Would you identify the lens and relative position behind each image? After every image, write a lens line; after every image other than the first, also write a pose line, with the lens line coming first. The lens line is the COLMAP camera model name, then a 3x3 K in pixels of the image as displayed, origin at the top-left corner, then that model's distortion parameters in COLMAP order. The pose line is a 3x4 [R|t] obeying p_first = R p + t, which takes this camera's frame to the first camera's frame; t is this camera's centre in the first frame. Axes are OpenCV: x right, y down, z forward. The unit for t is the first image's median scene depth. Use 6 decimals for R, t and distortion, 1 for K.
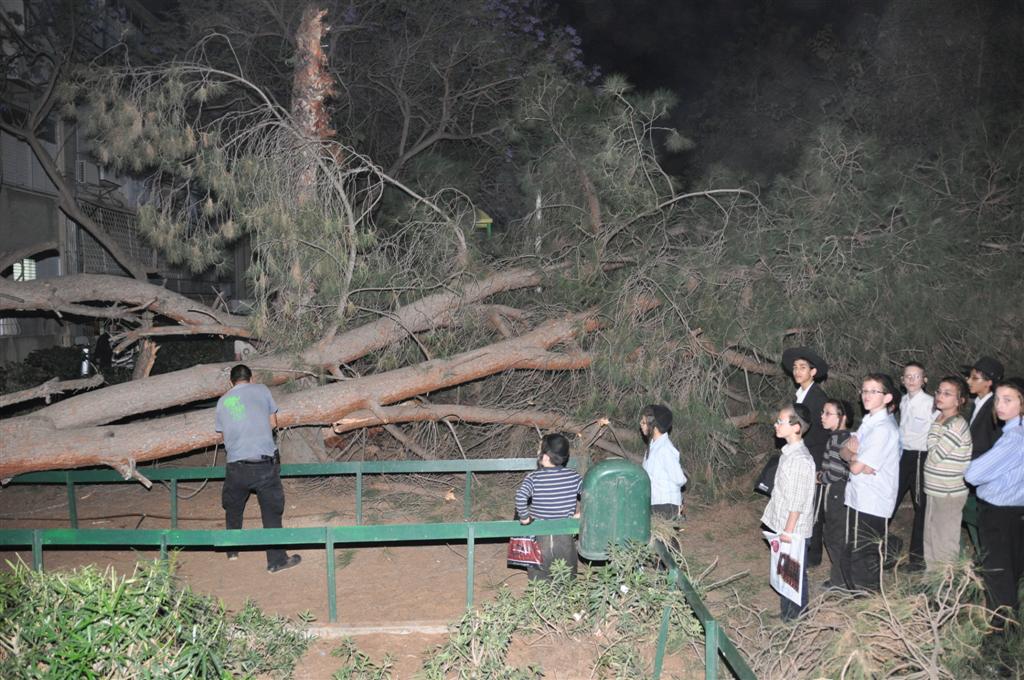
lens RADIAL K [[807.2, 0, 509.8], [0, 807.2, 341.9], [0, 0, 1]] dist [-0.160883, 0.131548]
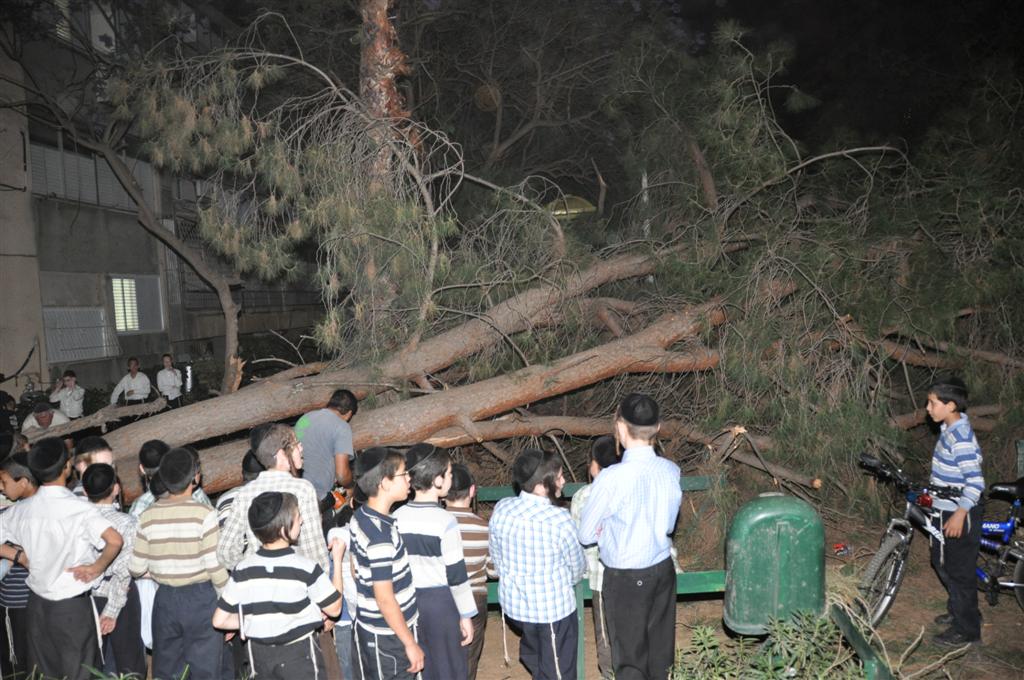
lens RADIAL K [[803.5, 0, 503.3], [0, 803.5, 348.7], [0, 0, 1]] dist [-0.159158, 0.120942]
pose [[0.988235, -0.045742, -0.145944, 0.000206], [0.047201, 0.998864, 0.006552, -0.002150], [0.145478, -0.013364, 0.989271, 0.143500]]
